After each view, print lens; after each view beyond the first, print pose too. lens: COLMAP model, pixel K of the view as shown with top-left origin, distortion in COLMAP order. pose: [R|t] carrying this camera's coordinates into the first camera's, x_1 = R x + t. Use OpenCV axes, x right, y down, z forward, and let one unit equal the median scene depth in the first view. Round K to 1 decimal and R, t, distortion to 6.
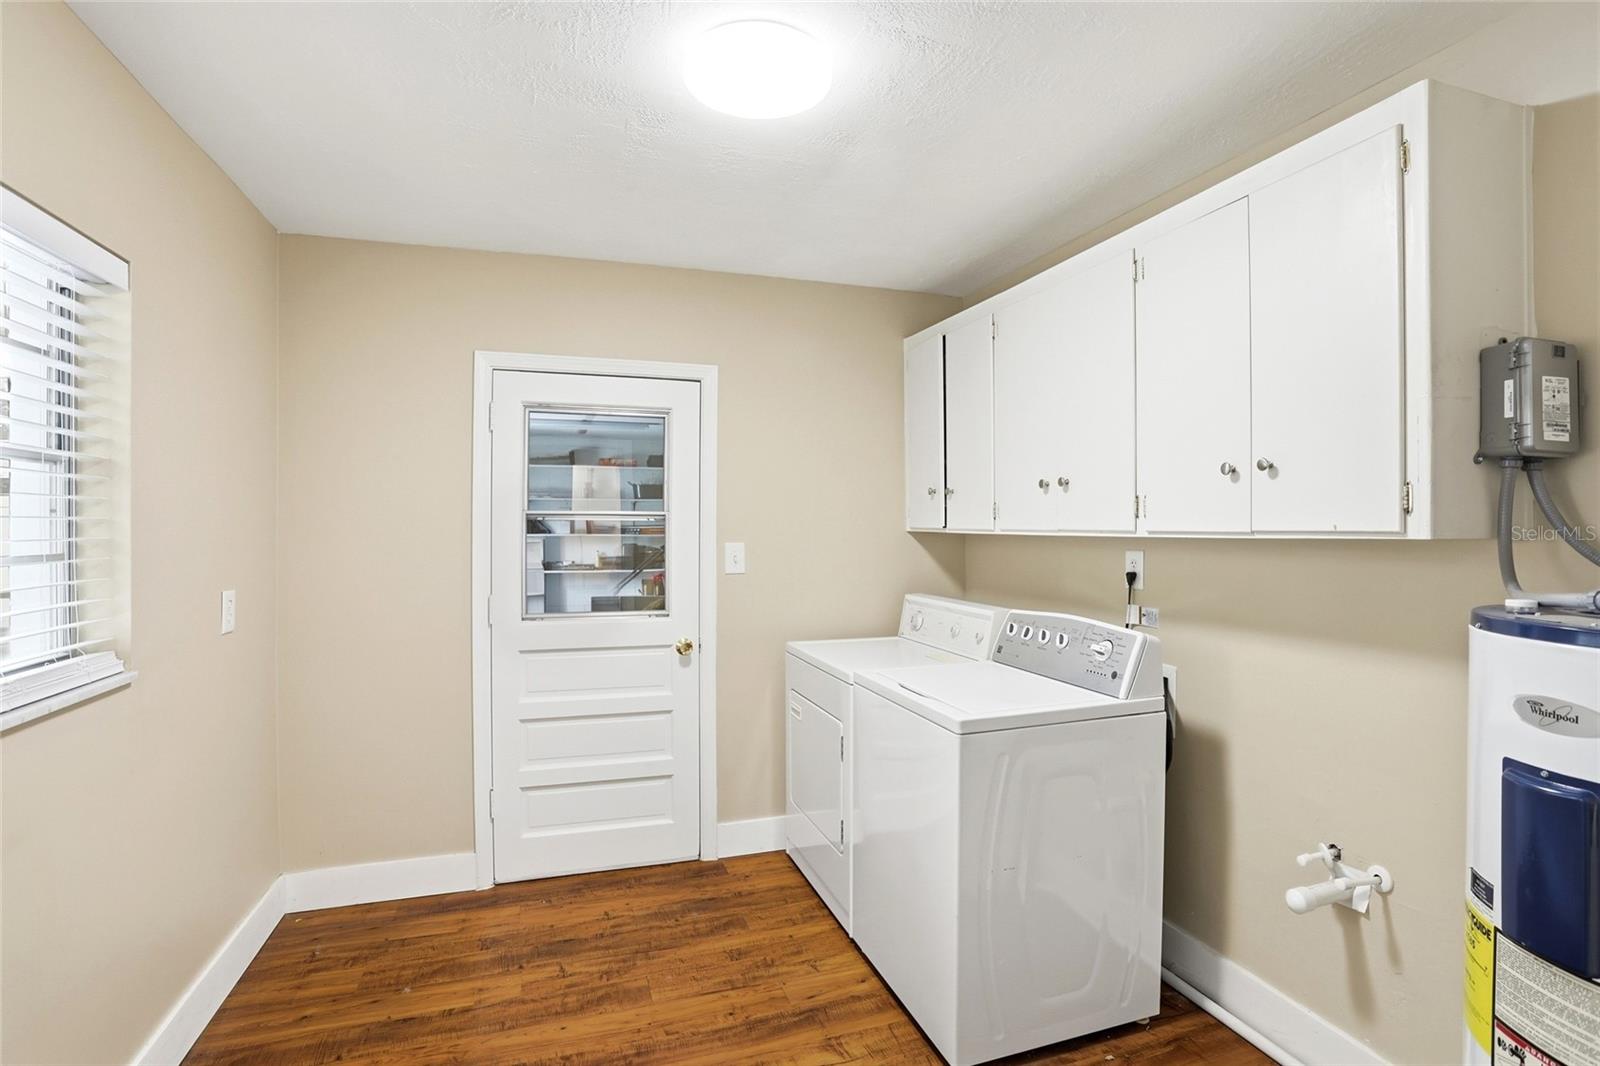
lens RADIAL K [[787.7, 0, 785.0], [0, 787.7, 528.4], [0, 0, 1]] dist [-0.050598, 0.012340]
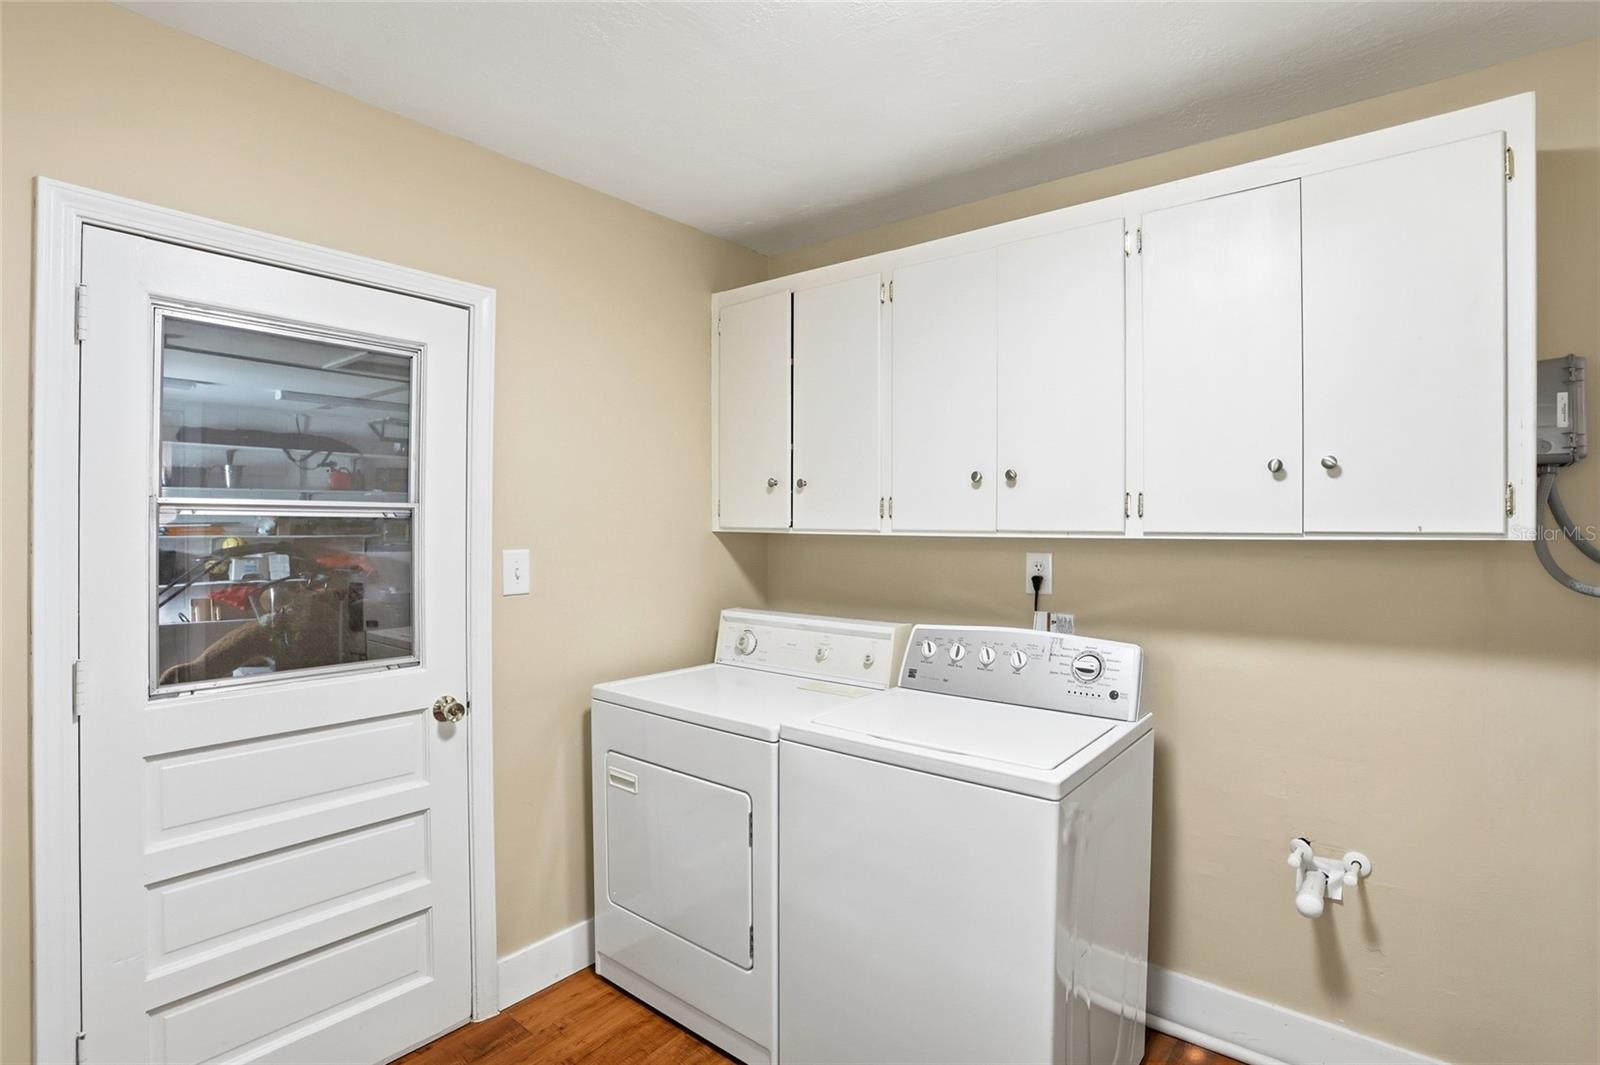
lens RADIAL K [[787.7, 0, 814.6], [0, 787.7, 530.9], [0, 0, 1]] dist [-0.050598, 0.012340]
pose [[0.835486, -0.001937, 0.549508, -0.258955], [-0.000246, 0.999992, 0.003898, -0.001003], [-0.549512, -0.003392, 0.835479, 0.331620]]
